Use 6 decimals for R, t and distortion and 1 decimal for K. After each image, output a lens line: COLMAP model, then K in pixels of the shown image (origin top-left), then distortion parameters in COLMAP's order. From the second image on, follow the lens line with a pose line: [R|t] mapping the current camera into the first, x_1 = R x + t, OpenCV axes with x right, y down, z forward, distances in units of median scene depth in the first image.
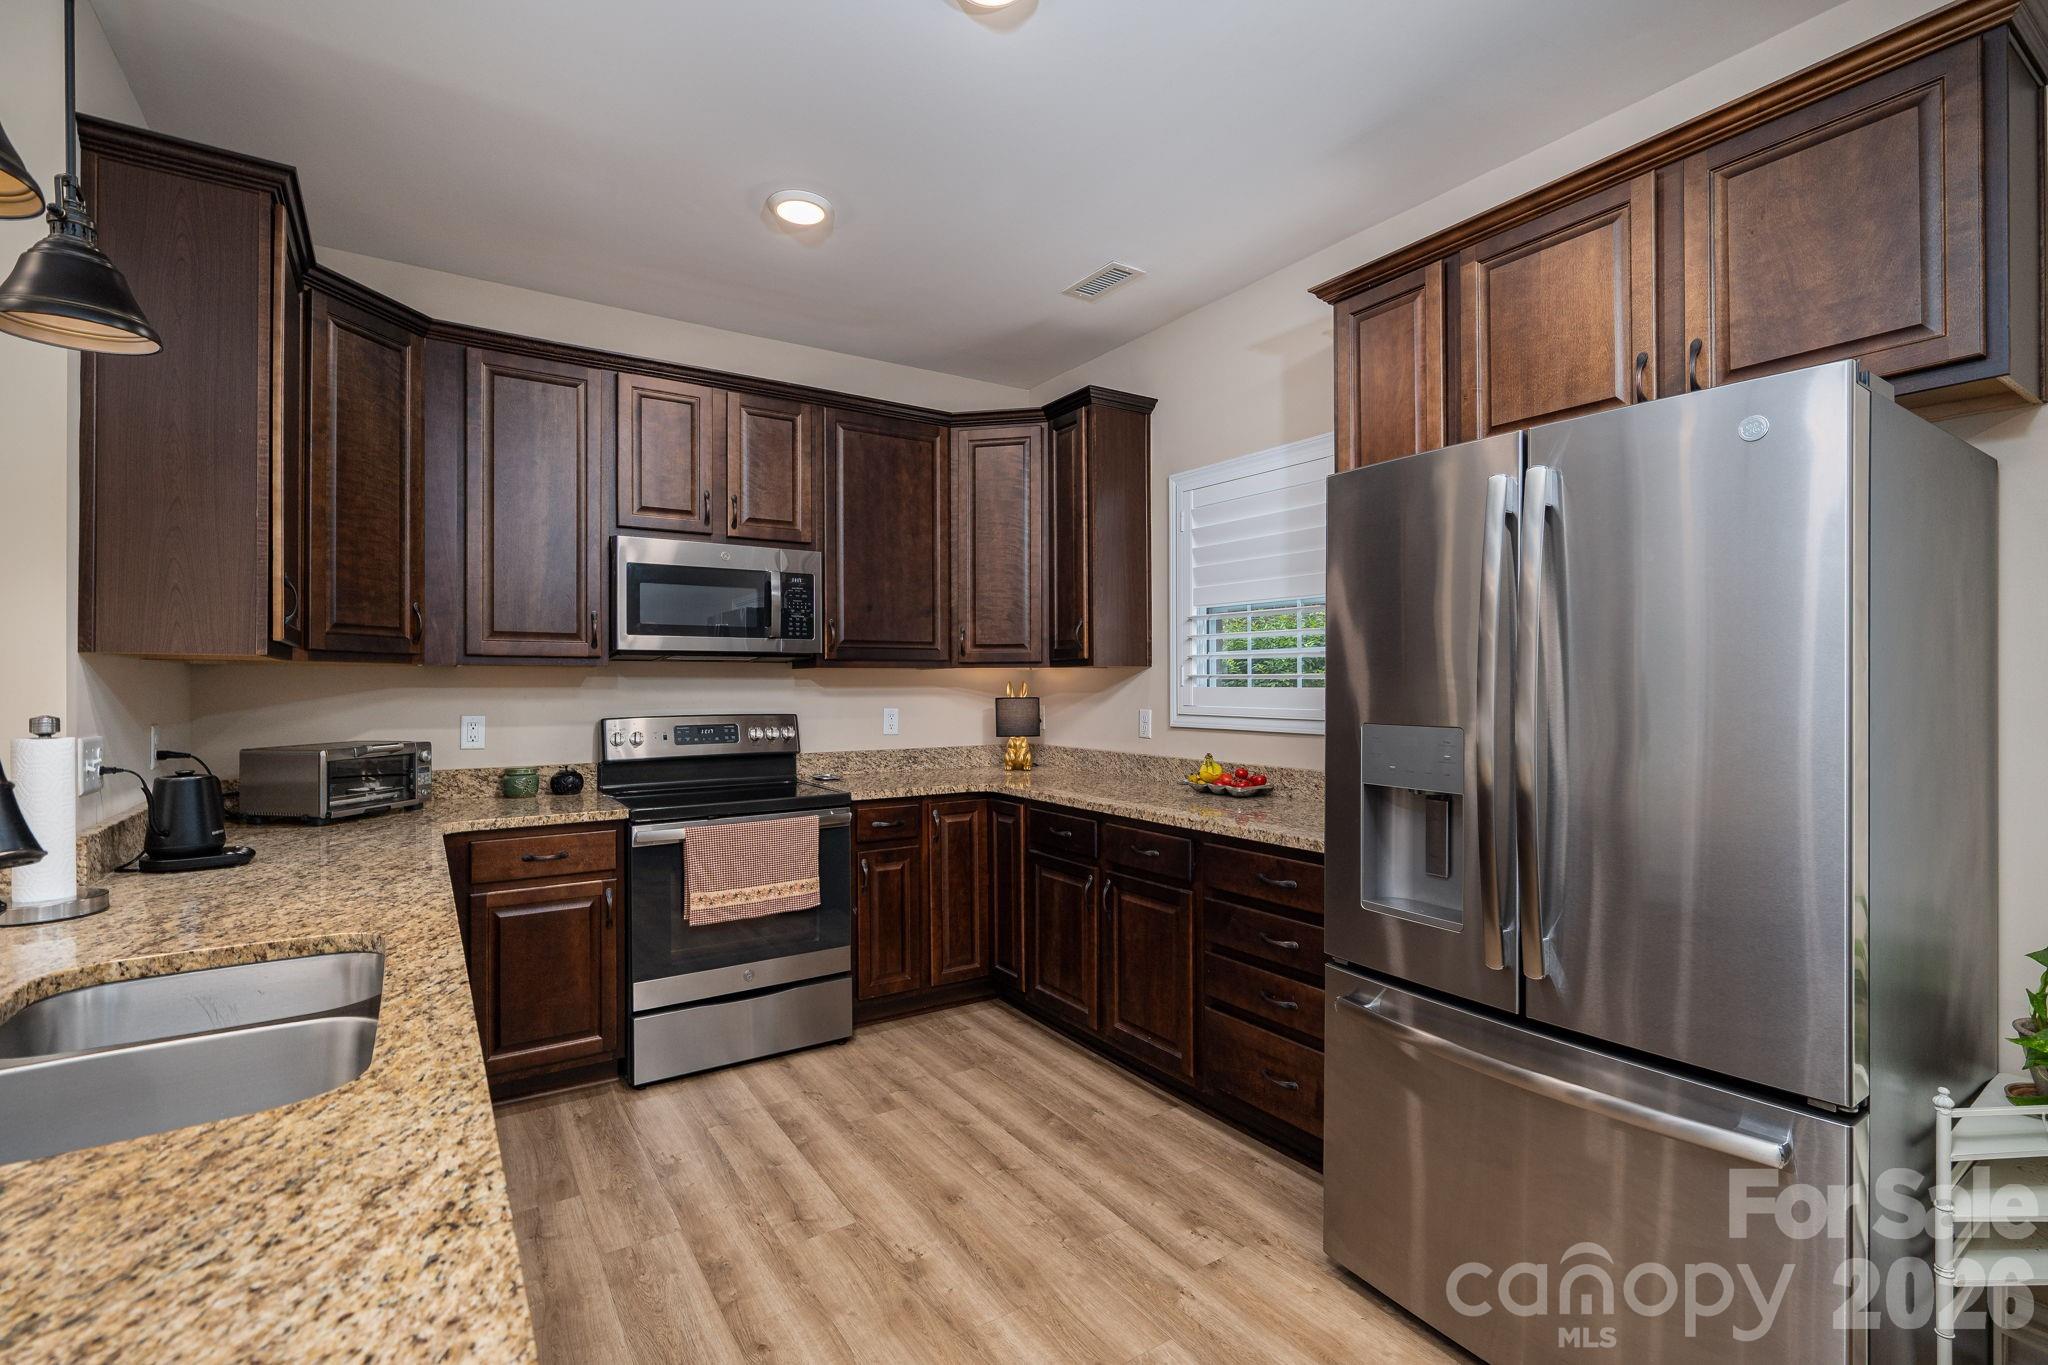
lens RADIAL K [[919.9, 0, 1059.8], [0, 919.9, 677.6], [0, 0, 1]] dist [0.001959, -0.000115]
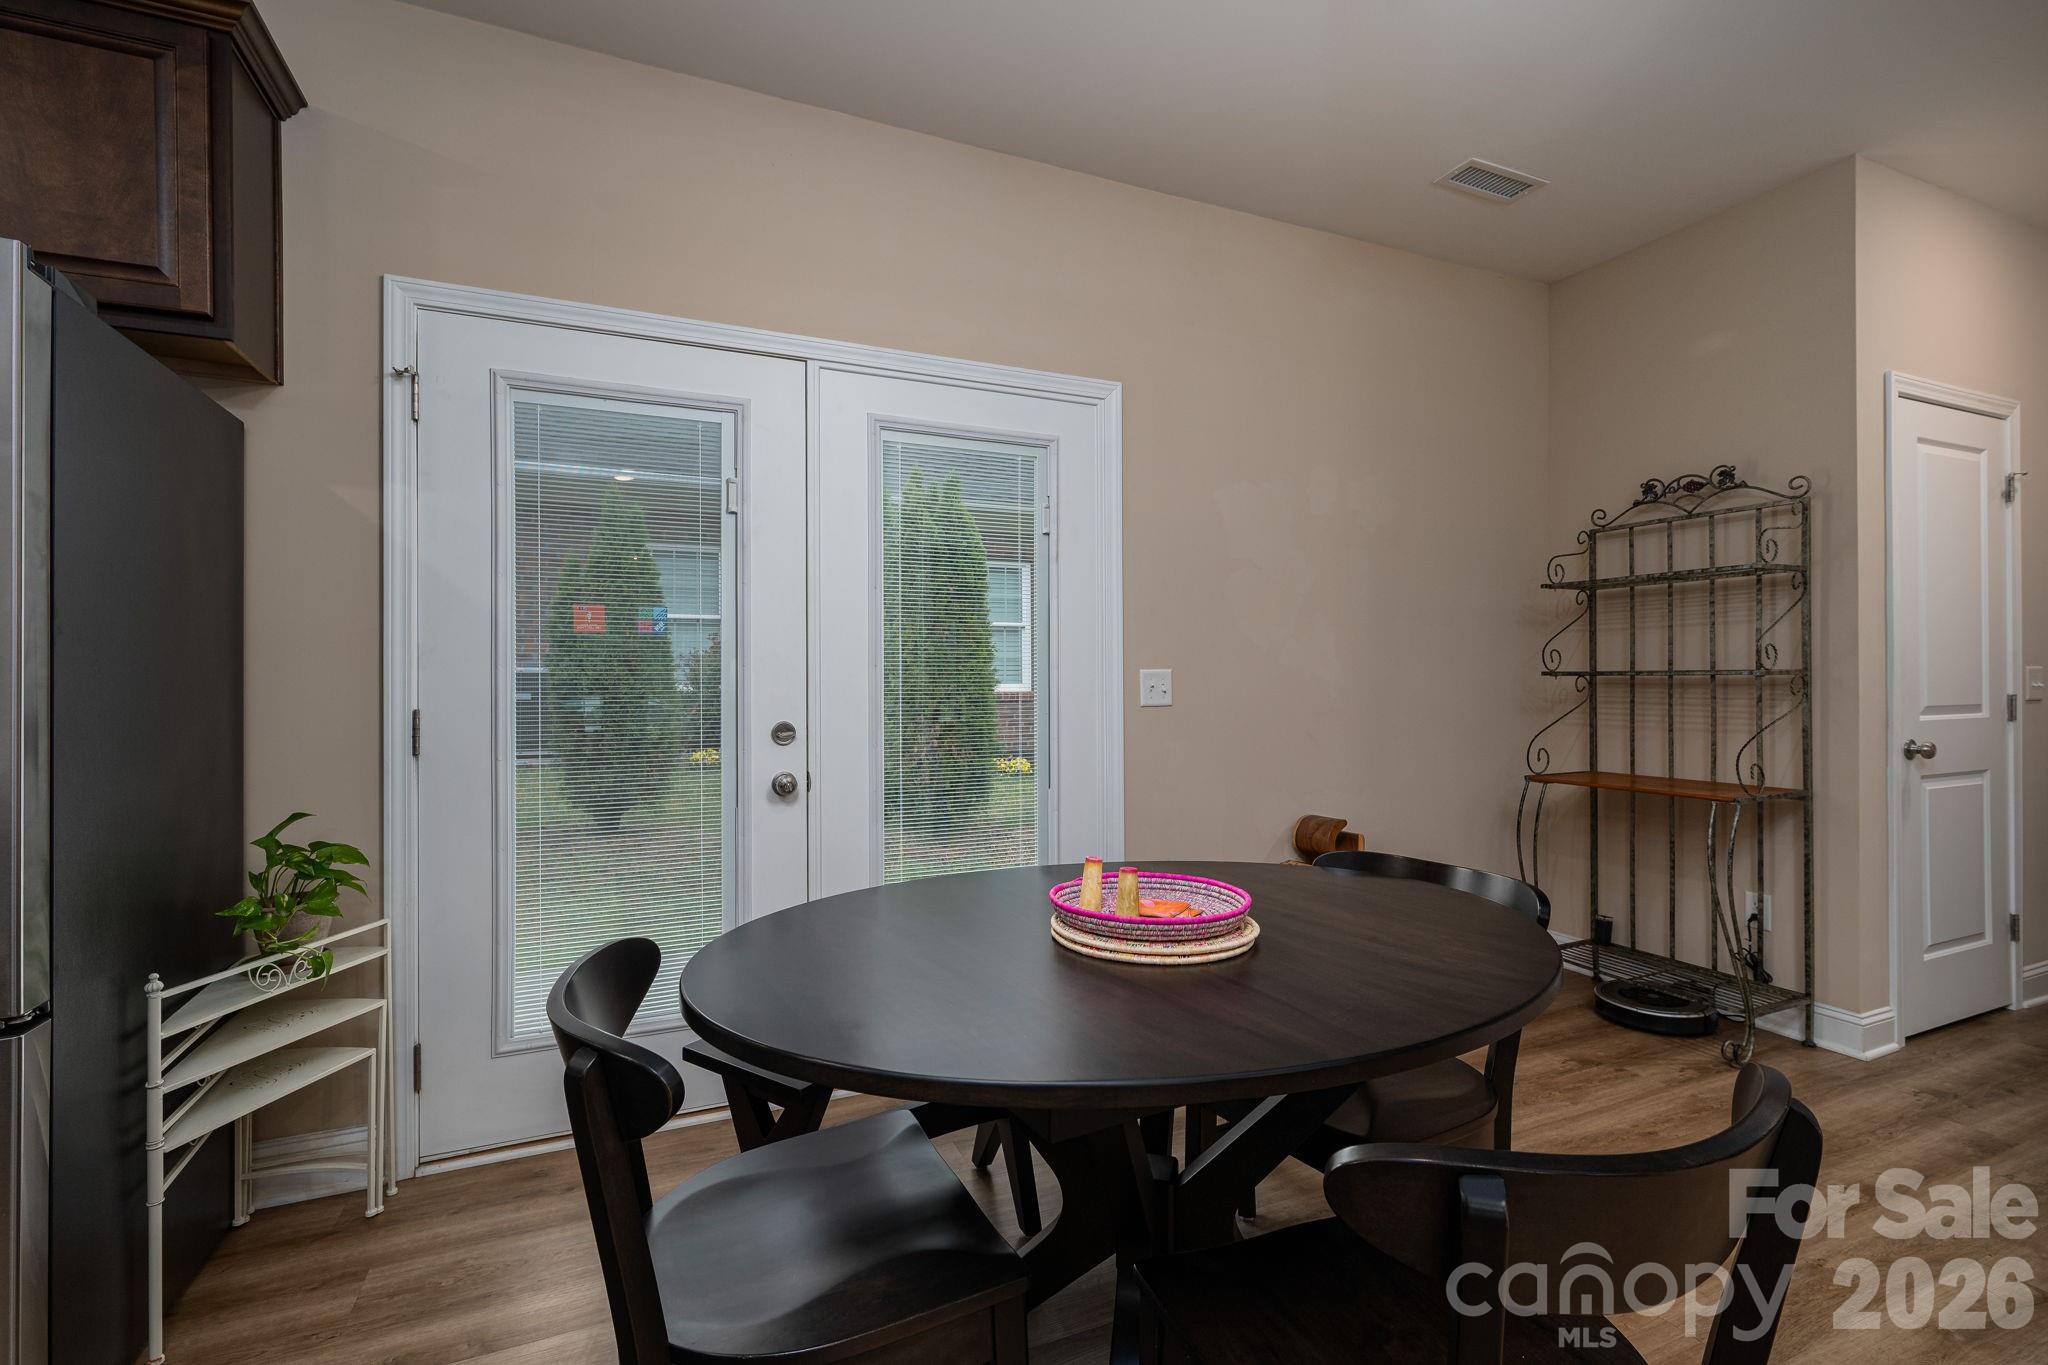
lens RADIAL K [[898.2, 0, 973.0], [0, 898.2, 685.8], [0, 0, 1]] dist [-0.000005, 0.000327]
pose [[0.211250, 0.000074, 0.977432, 0.066327], [0.001401, 0.999999, -0.000378, 0.053493], [-0.977431, 0.001449, 0.211250, -0.072342]]
